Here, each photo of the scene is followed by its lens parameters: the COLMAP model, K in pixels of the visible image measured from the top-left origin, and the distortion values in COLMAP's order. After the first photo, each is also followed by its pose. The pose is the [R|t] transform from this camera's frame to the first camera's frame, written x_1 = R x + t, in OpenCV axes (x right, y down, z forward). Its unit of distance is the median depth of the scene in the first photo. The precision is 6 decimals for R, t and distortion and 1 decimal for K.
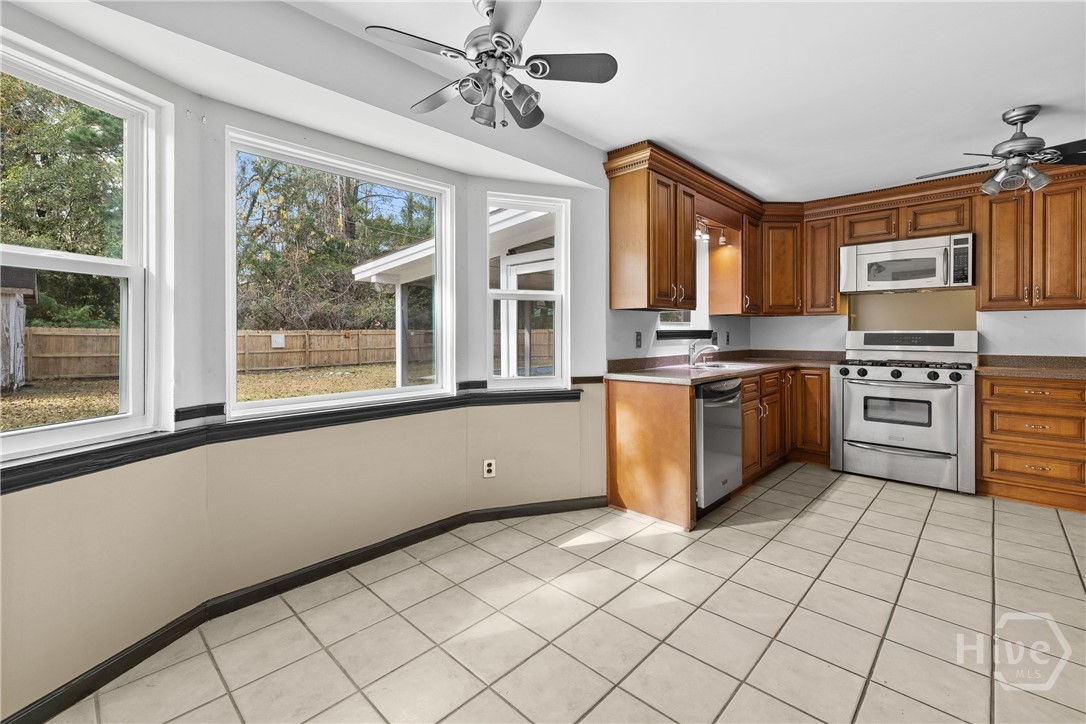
lens RADIAL K [[467.9, 0, 536.4], [0, 467.9, 337.5], [0, 0, 1]] dist [0.001802, -0.000667]
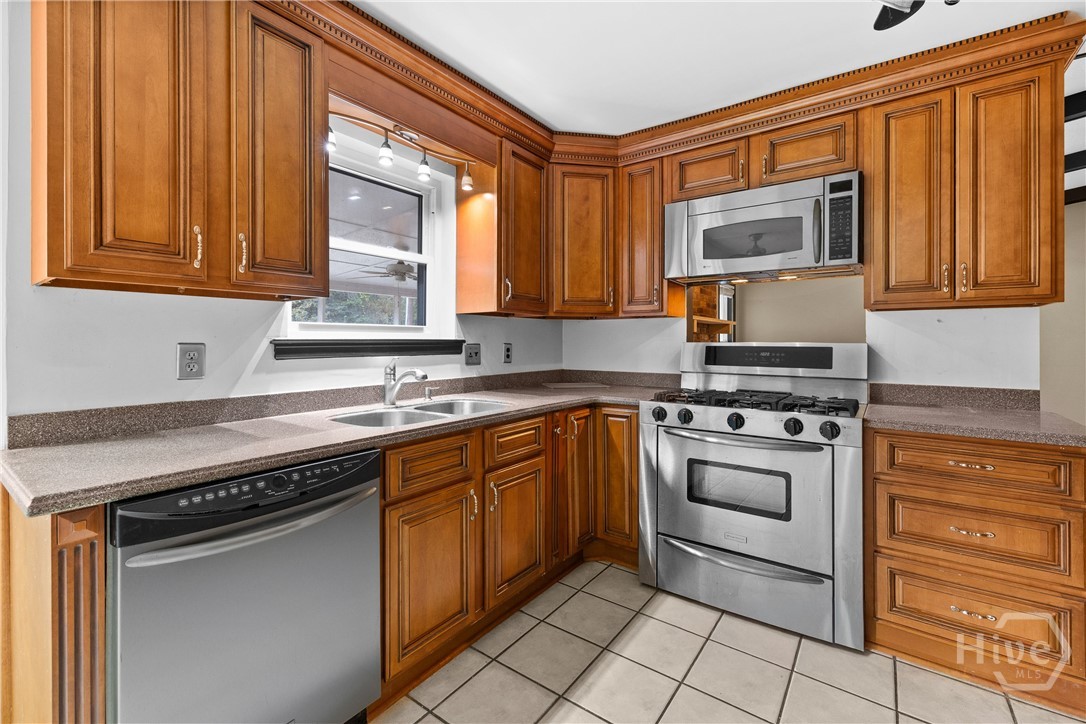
lens RADIAL K [[467.9, 0, 538.4], [0, 467.9, 340.9], [0, 0, 1]] dist [0.001802, -0.000667]
pose [[0.992858, 0.005428, 0.119177, 0.466277], [-0.003631, 0.999876, -0.015291, -0.006886], [-0.119245, 0.014749, 0.992755, 0.472803]]
